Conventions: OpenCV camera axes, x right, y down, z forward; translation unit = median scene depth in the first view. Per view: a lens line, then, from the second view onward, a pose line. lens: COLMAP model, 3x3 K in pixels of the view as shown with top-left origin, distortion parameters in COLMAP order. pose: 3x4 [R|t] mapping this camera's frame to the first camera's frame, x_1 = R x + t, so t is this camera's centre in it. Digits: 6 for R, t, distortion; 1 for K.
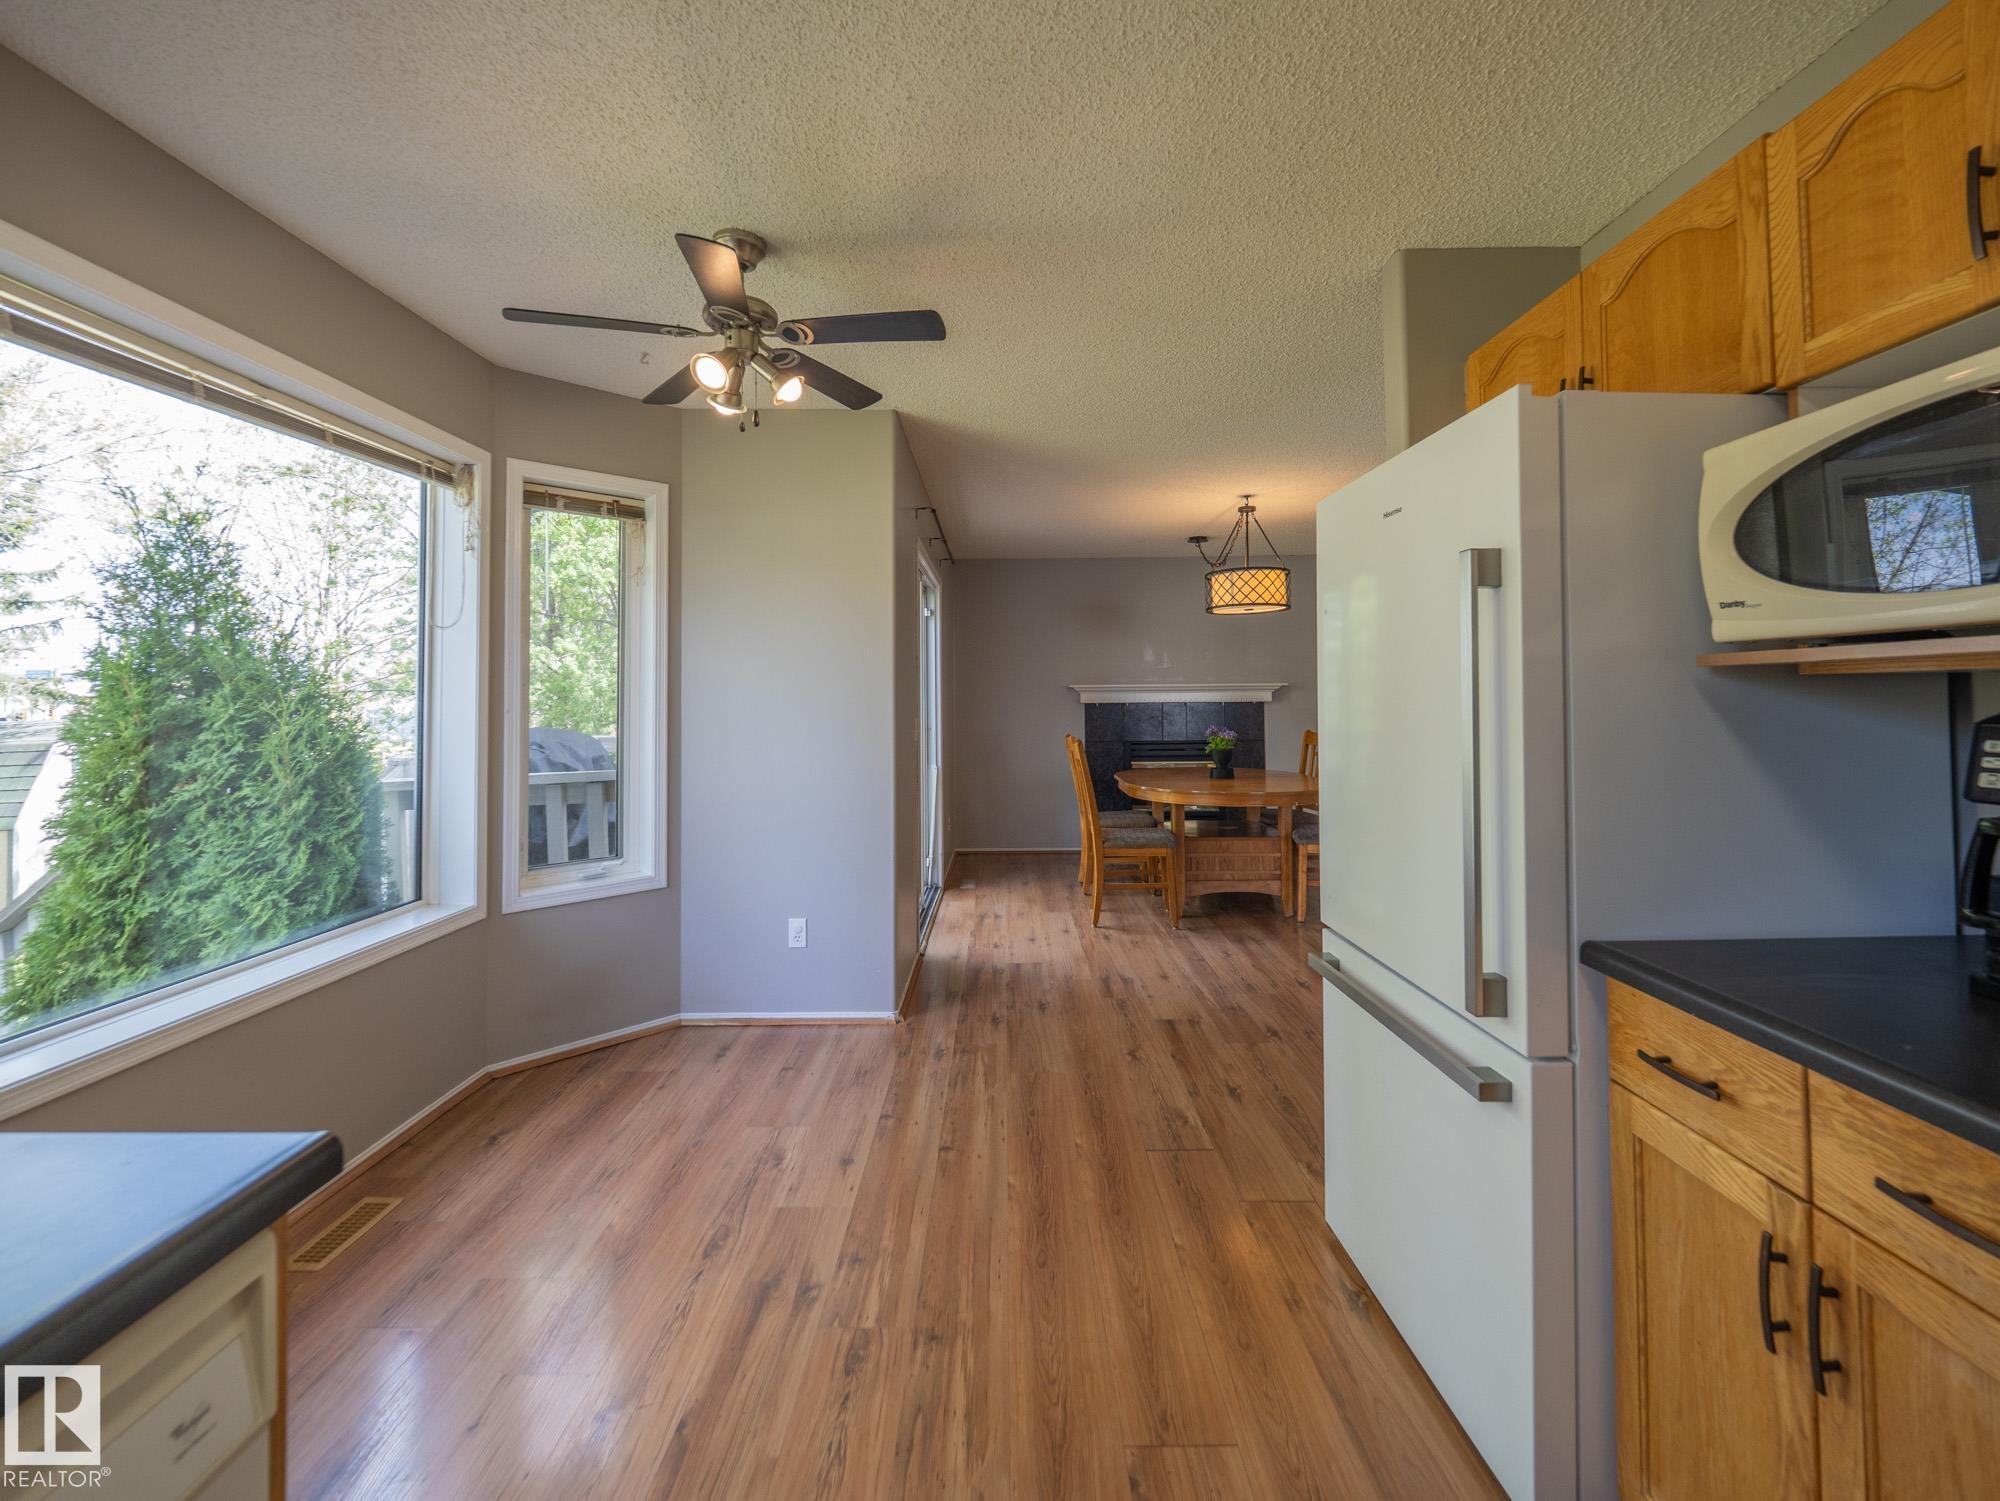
lens RADIAL K [[857.4, 0, 990.7], [0, 857.4, 678.3], [0, 0, 1]] dist [-0.007713, -0.000812]
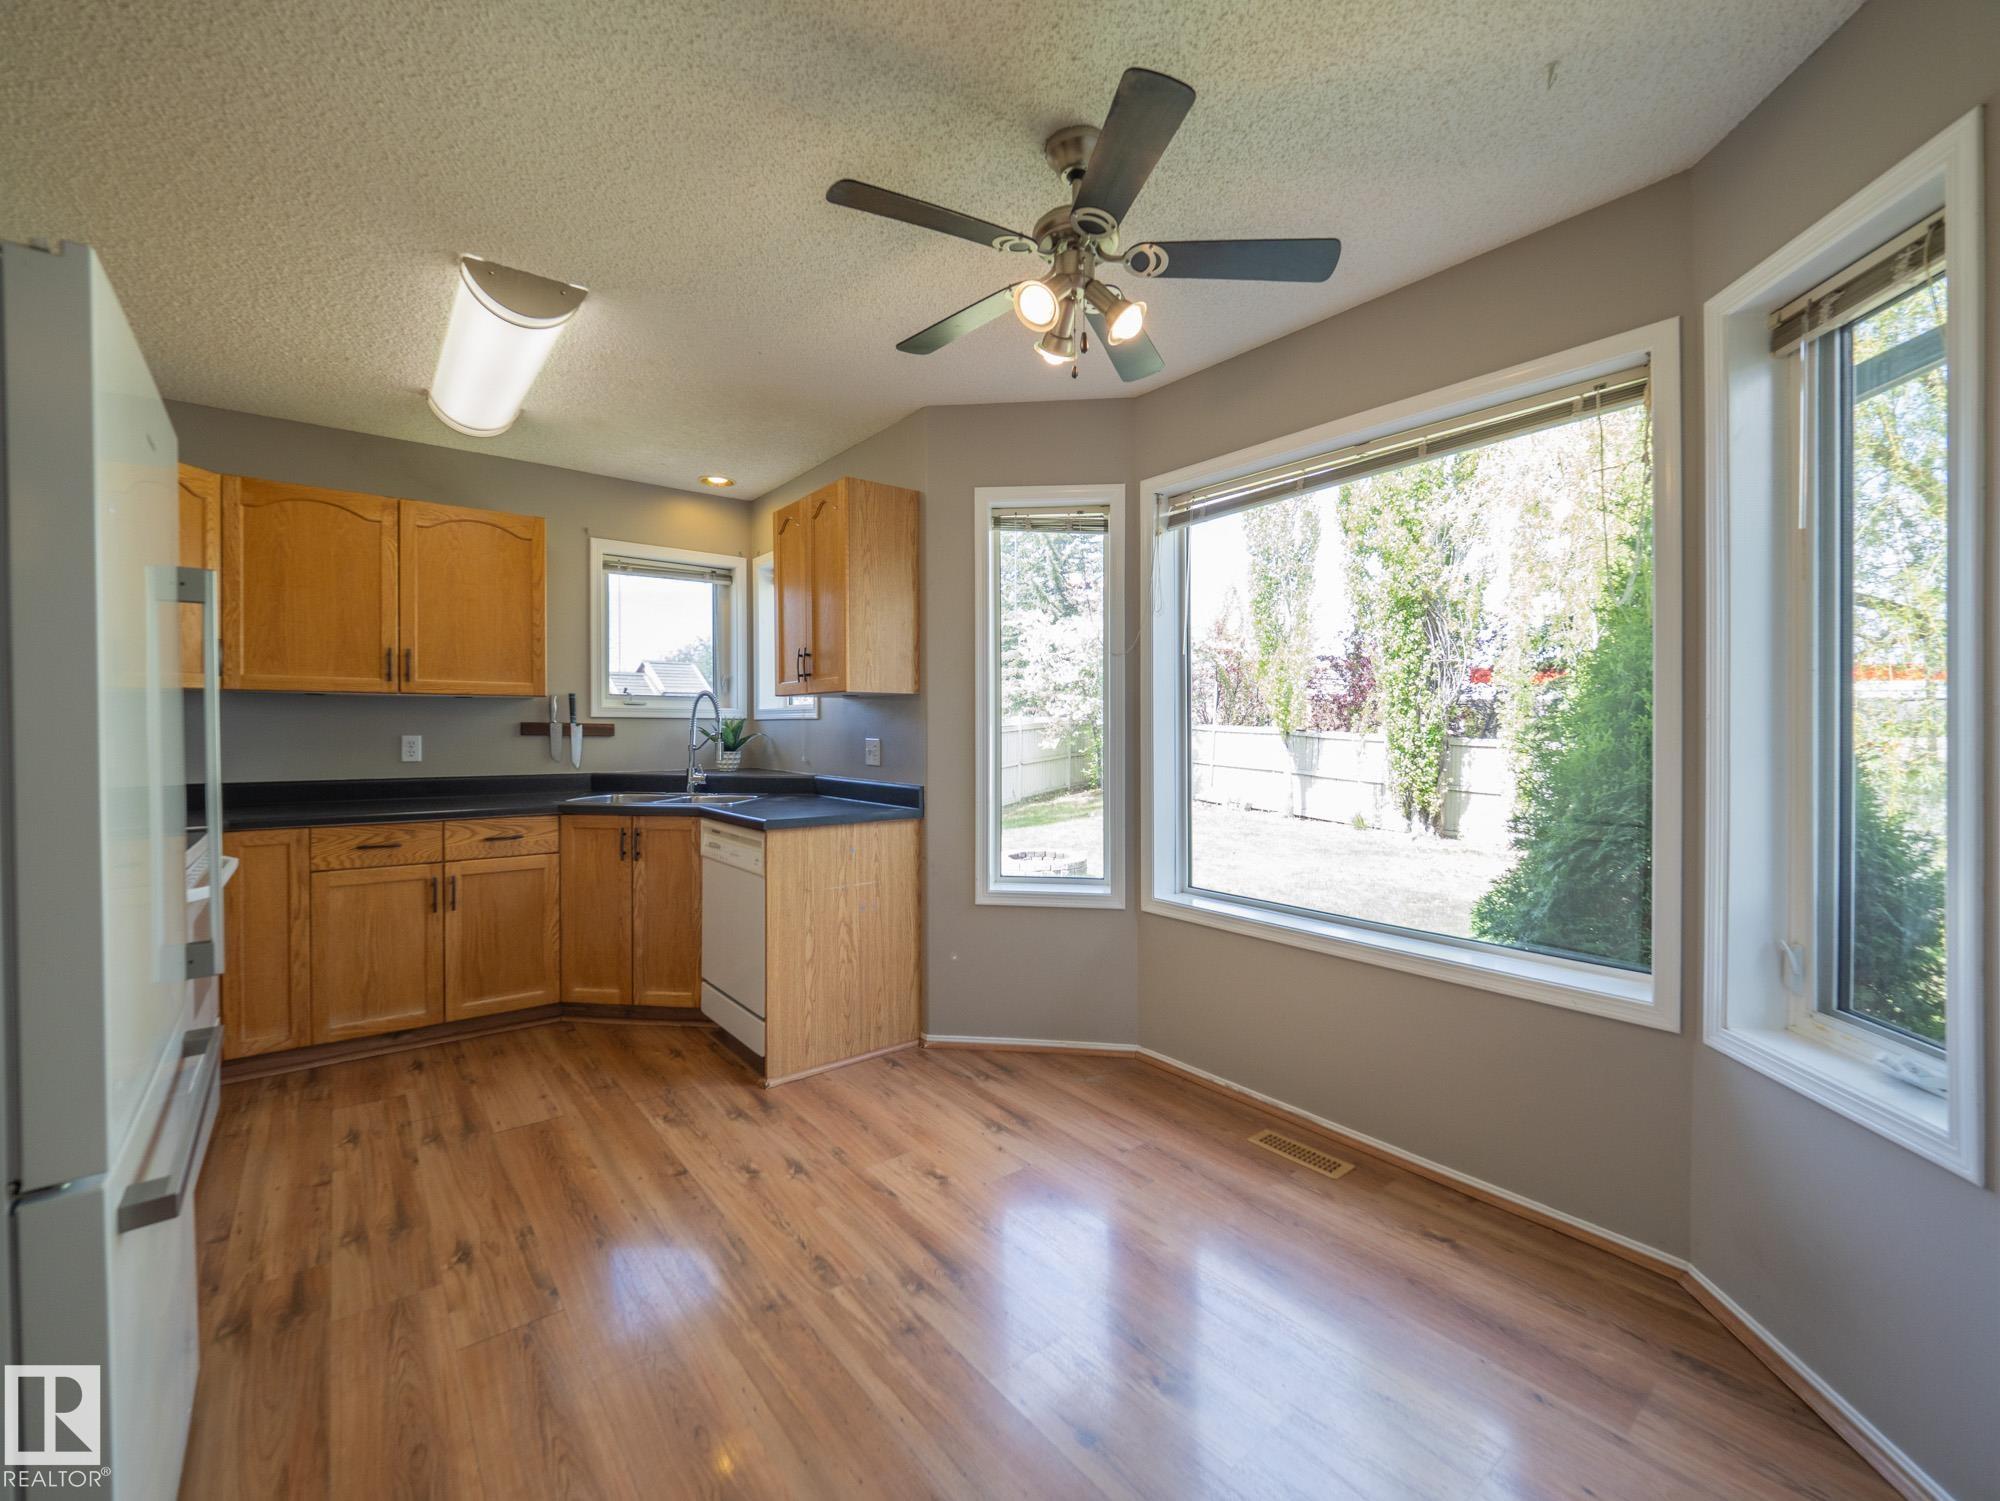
lens RADIAL K [[823.6, 0, 997.1], [0, 823.6, 722.6], [0, 0, 1]] dist [-0.006457, -0.000342]
pose [[-0.772674, 0.000517, -0.634803, 0.232879], [0.019512, 0.999546, -0.022936, 0.053886], [0.634503, -0.030109, -0.772333, 1.291087]]
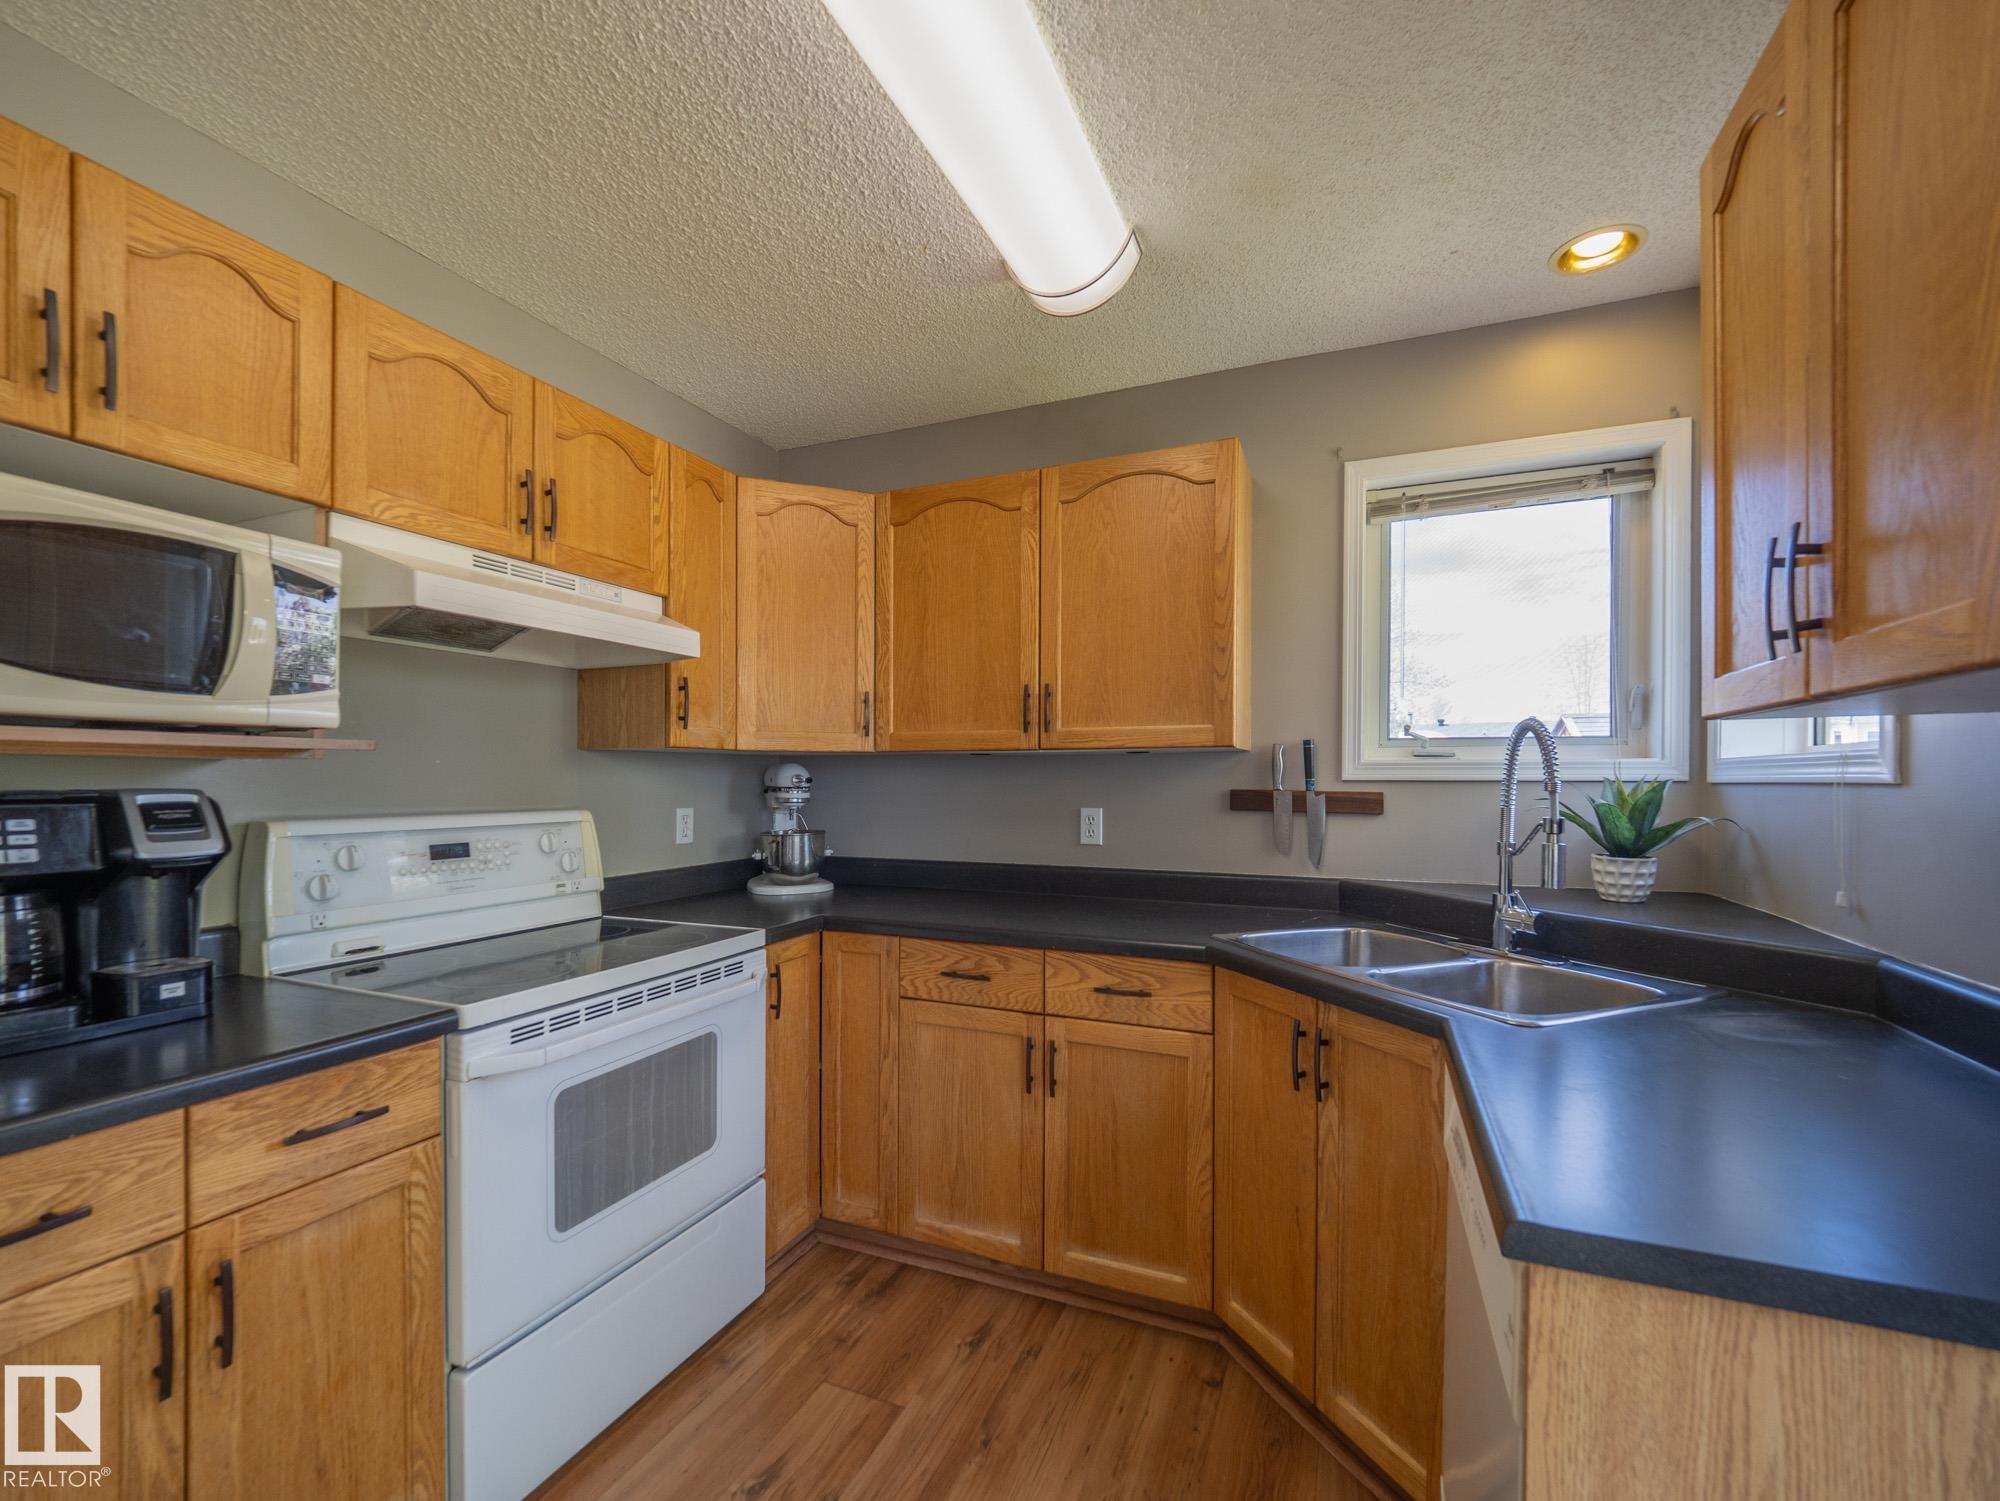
lens RADIAL K [[848.0, 0, 1002.2], [0, 848.0, 787.2], [0, 0, 1]] dist [-0.007437, -0.000467]
pose [[-0.925447, 0.002943, 0.378866, -0.169509], [-0.004949, 0.999791, -0.019856, 0.020087], [-0.378846, -0.020250, -0.925238, 0.574508]]
